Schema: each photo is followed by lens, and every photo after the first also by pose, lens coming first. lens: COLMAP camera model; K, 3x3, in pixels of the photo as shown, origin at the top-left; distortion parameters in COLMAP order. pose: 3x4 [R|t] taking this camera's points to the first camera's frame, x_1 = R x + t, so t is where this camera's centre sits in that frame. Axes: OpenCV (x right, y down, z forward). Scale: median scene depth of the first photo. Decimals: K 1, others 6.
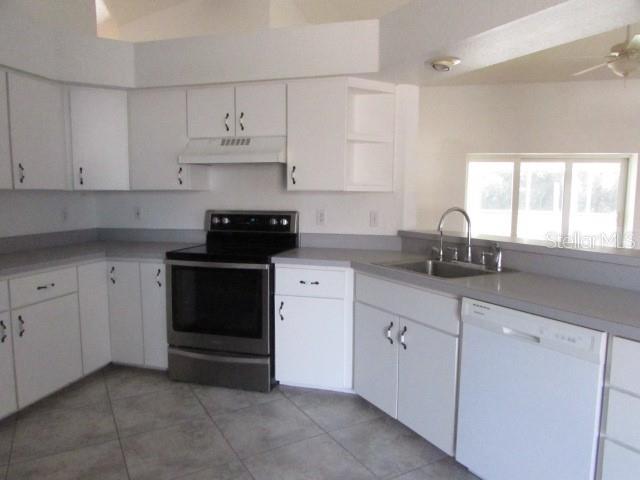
lens RADIAL K [[449.1, 0, 321.3], [0, 449.1, 240.2], [0, 0, 1]] dist [-0.038468, 0.006765]
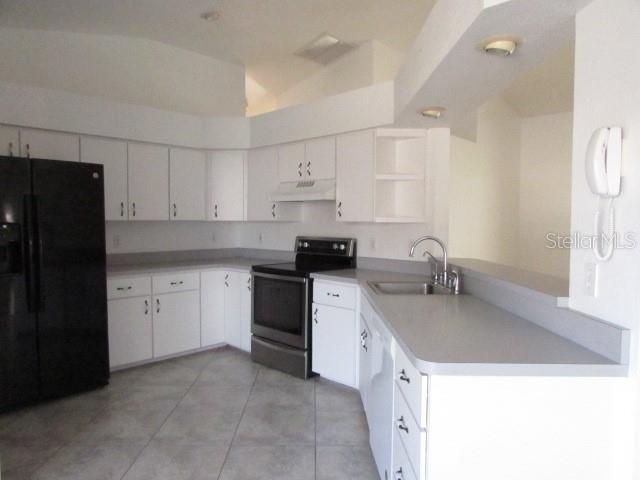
lens RADIAL K [[449.1, 0, 319.6], [0, 449.1, 241.5], [0, 0, 1]] dist [-0.038468, 0.006765]
pose [[0.870441, 0.022055, -0.491779, 0.504890], [-0.053369, 0.997336, -0.049734, 0.009597], [0.489372, 0.069537, 0.869298, -0.108005]]
